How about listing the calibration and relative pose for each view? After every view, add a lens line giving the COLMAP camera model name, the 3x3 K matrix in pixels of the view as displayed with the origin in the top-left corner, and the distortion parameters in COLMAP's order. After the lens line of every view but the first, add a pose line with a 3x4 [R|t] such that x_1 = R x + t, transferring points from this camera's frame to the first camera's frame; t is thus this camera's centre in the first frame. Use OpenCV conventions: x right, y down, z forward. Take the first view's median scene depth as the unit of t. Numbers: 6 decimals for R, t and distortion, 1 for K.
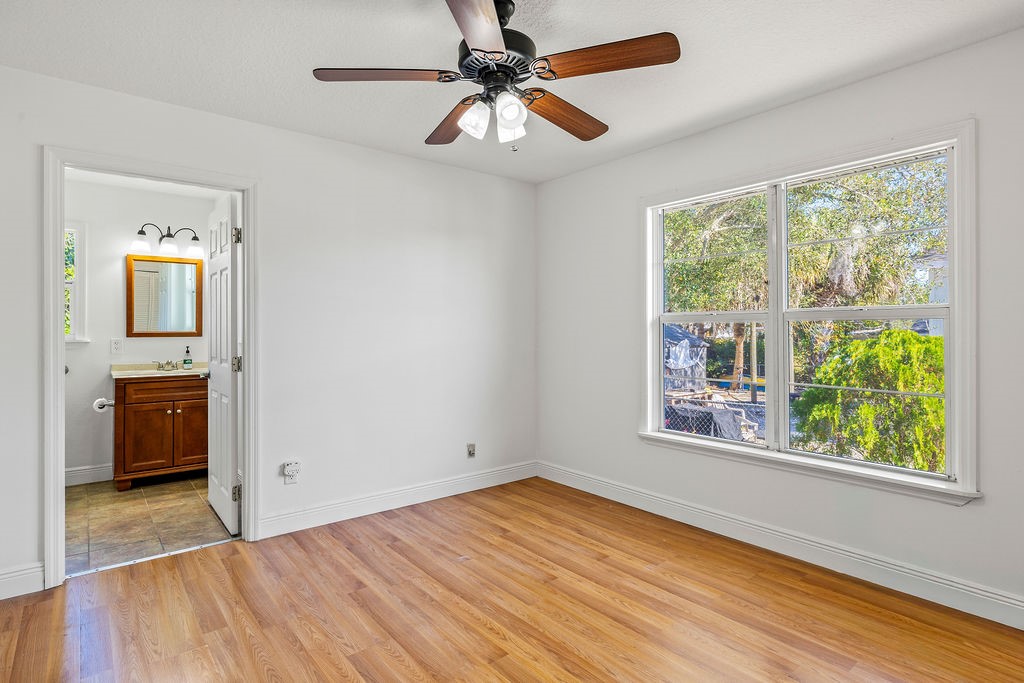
lens RADIAL K [[535.2, 0, 509.4], [0, 535.2, 331.0], [0, 0, 1]] dist [-0.004748, -0.000228]
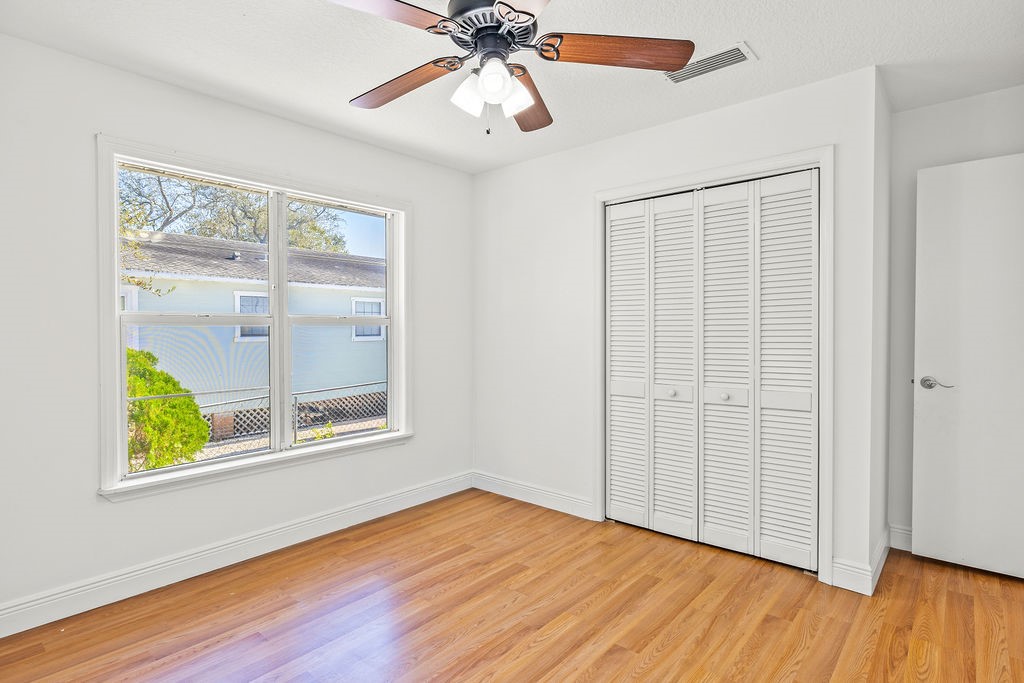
lens RADIAL K [[535.2, 0, 509.4], [0, 535.2, 331.0], [0, 0, 1]] dist [-0.004748, -0.000228]
pose [[-0.187069, 0.004296, 0.982337, -0.781950], [0.009510, 0.999952, -0.002562, 0.001293], [-0.982301, 0.008862, -0.187100, 0.989691]]
